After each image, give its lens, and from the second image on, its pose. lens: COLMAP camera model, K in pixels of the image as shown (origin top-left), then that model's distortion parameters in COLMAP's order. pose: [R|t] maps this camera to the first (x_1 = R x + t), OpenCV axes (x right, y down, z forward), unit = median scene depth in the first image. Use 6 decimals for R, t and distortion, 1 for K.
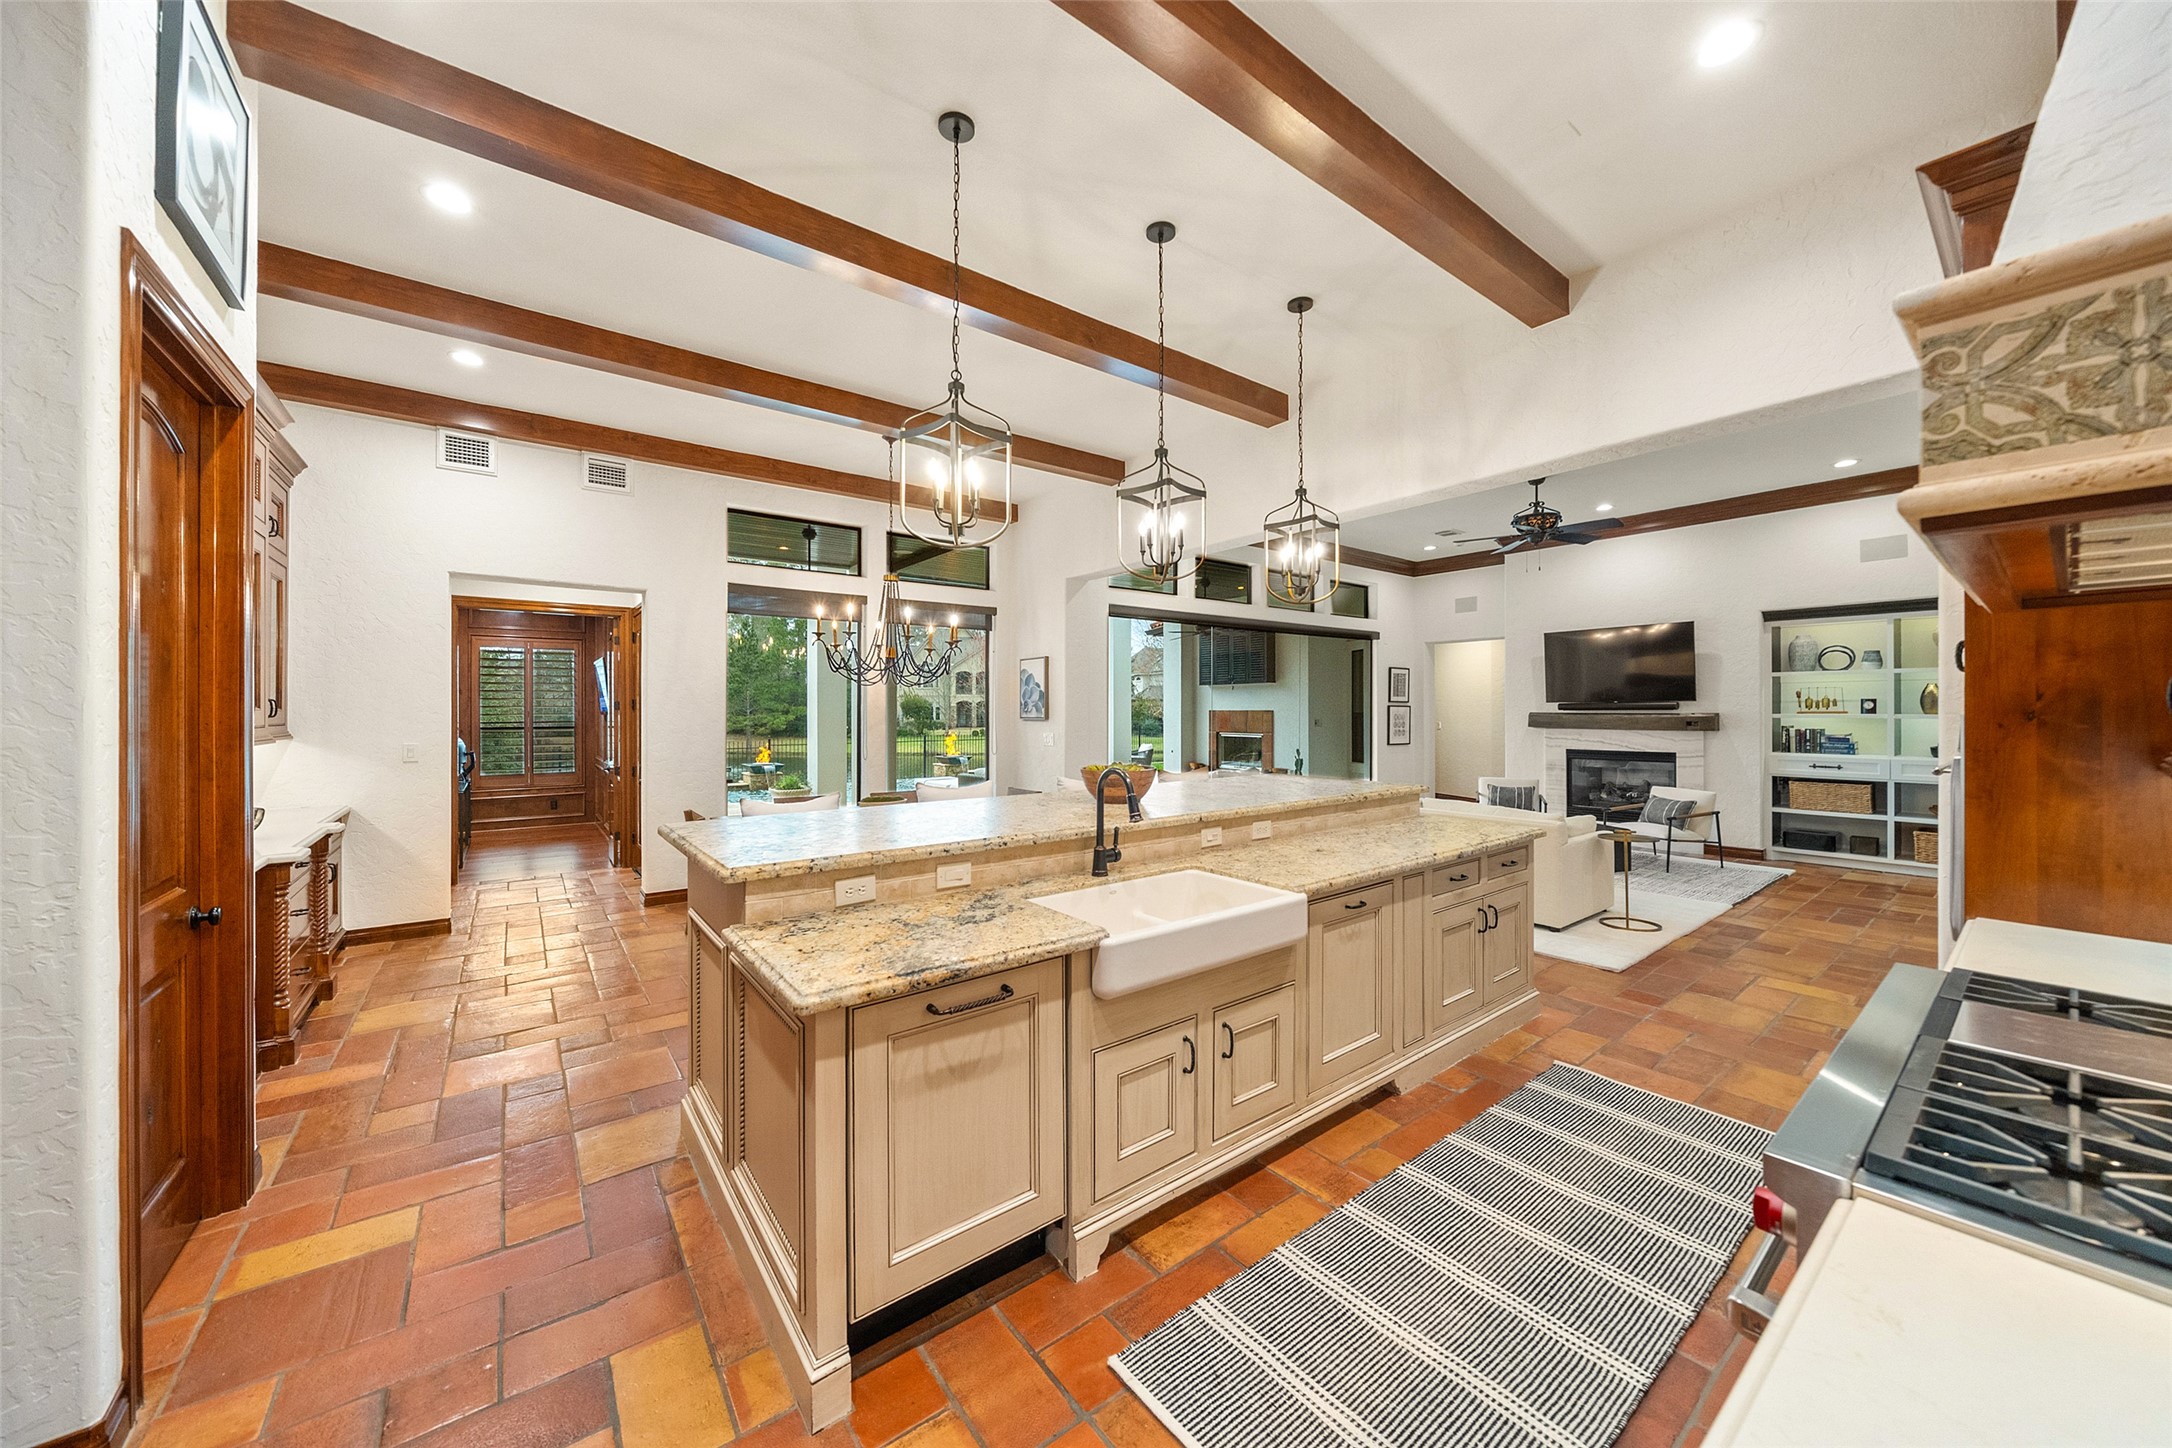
lens RADIAL K [[759.1, 0, 1093.6], [0, 759.1, 713.1], [0, 0, 1]] dist [-0.007136, 0.000087]
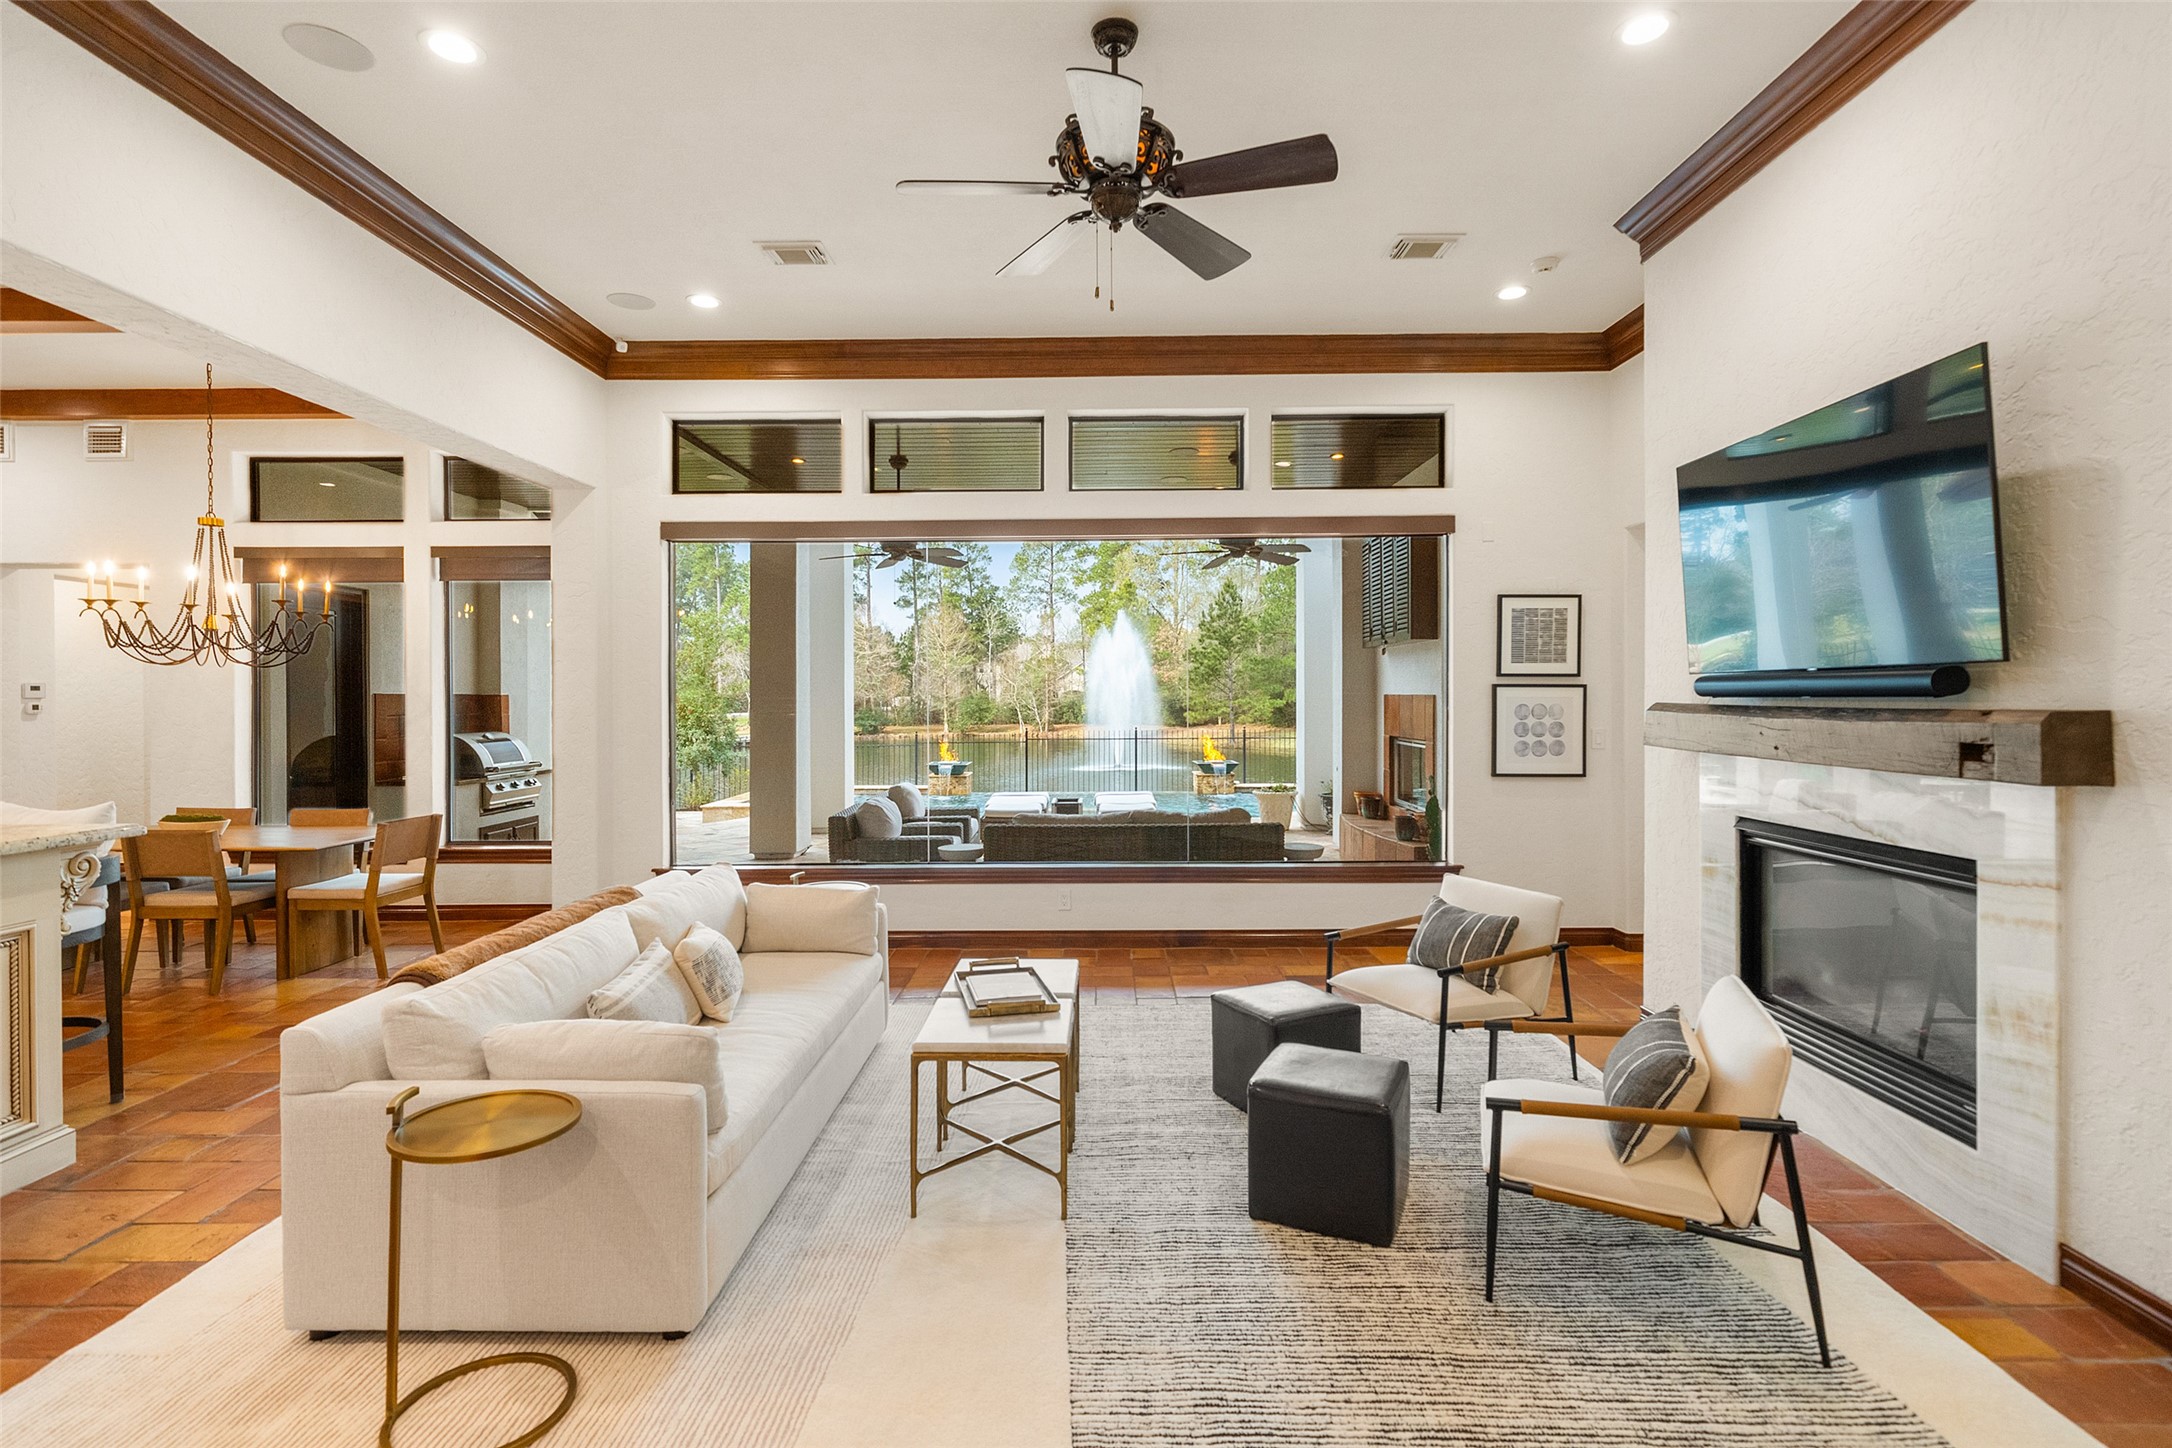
lens RADIAL K [[1012.3, 0, 1089.8], [0, 1012.3, 704.7], [0, 0, 1]] dist [-0.001150, 0.000140]
pose [[0.796481, 0.002405, -0.604658, 0.557751], [0.002109, 0.999975, 0.006756, -0.003103], [0.604659, -0.006656, 0.796456, 0.405927]]
